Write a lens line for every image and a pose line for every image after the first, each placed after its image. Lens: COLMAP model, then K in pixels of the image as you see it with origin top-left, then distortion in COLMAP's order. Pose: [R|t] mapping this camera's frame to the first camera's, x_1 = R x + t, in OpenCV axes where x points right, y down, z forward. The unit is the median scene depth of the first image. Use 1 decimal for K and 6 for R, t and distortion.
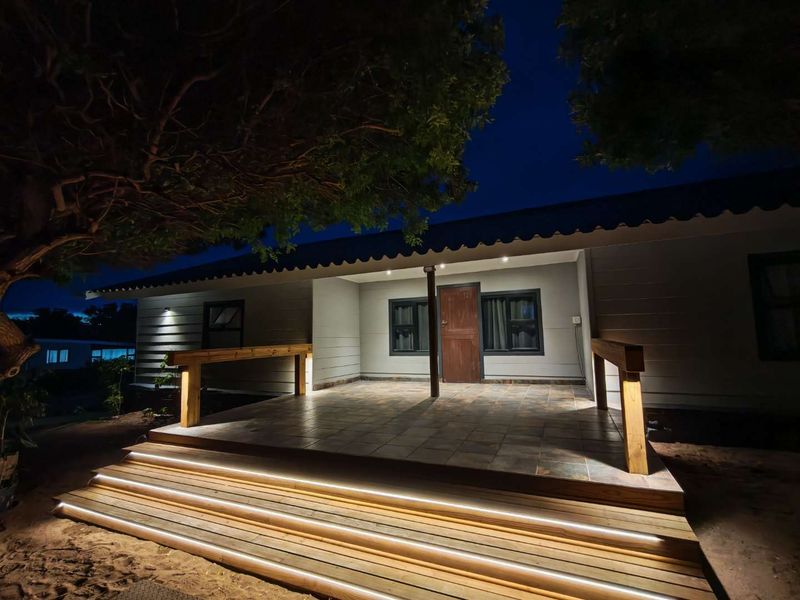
lens RADIAL K [[367.8, 0, 399.5], [0, 367.8, 301.4], [0, 0, 1]] dist [-0.001174, 0.002341]
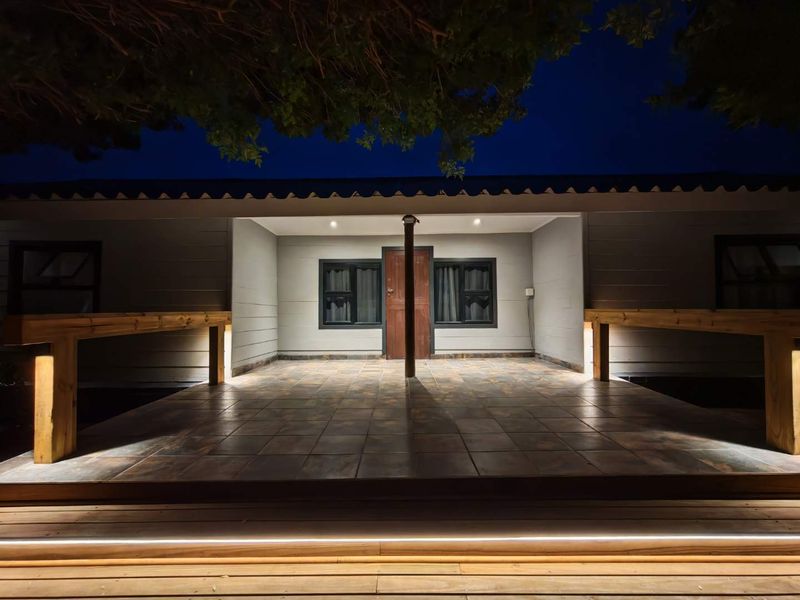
lens RADIAL K [[367.8, 0, 400.8], [0, 367.8, 301.5], [0, 0, 1]] dist [-0.001174, 0.002341]
pose [[0.916078, 0.028554, 0.399982, -0.229005], [-0.054006, 0.997159, 0.052505, 0.042702], [-0.397347, -0.069700, 0.915018, 0.233395]]
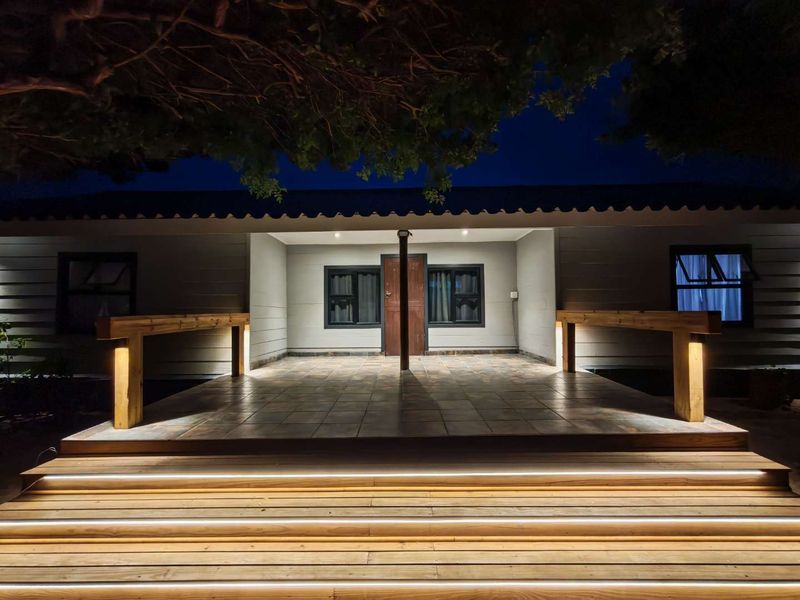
lens RADIAL K [[367.8, 0, 400.3], [0, 367.8, 302.5], [0, 0, 1]] dist [-0.001174, 0.002341]
pose [[0.918975, 0.024935, 0.393526, -0.258826], [-0.050427, 0.997236, 0.054569, 0.031032], [-0.391078, -0.069992, 0.917692, 0.128323]]
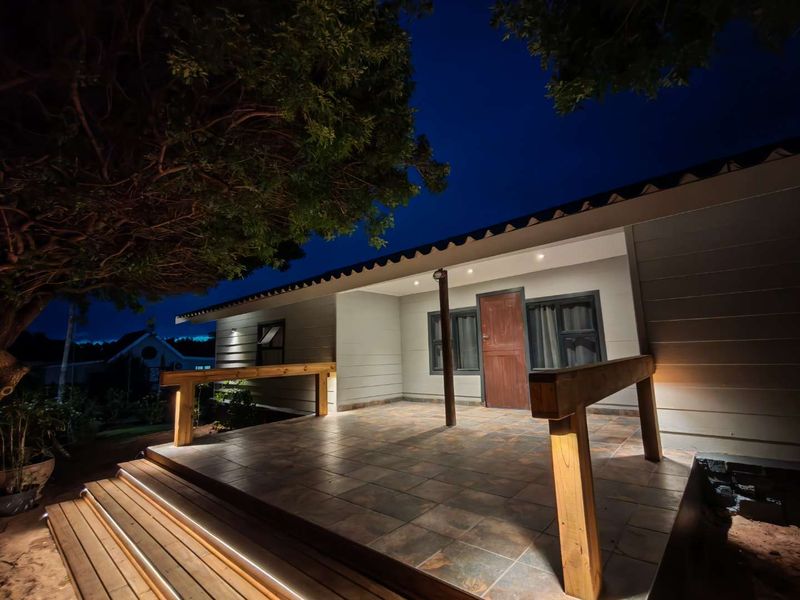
lens RADIAL K [[367.8, 0, 399.6], [0, 367.8, 302.0], [0, 0, 1]] dist [-0.001174, 0.002341]
pose [[0.951447, -0.052280, -0.303342, 0.225904], [0.040560, 0.998172, -0.044811, 0.008763], [0.305130, 0.030331, 0.951828, 0.137398]]
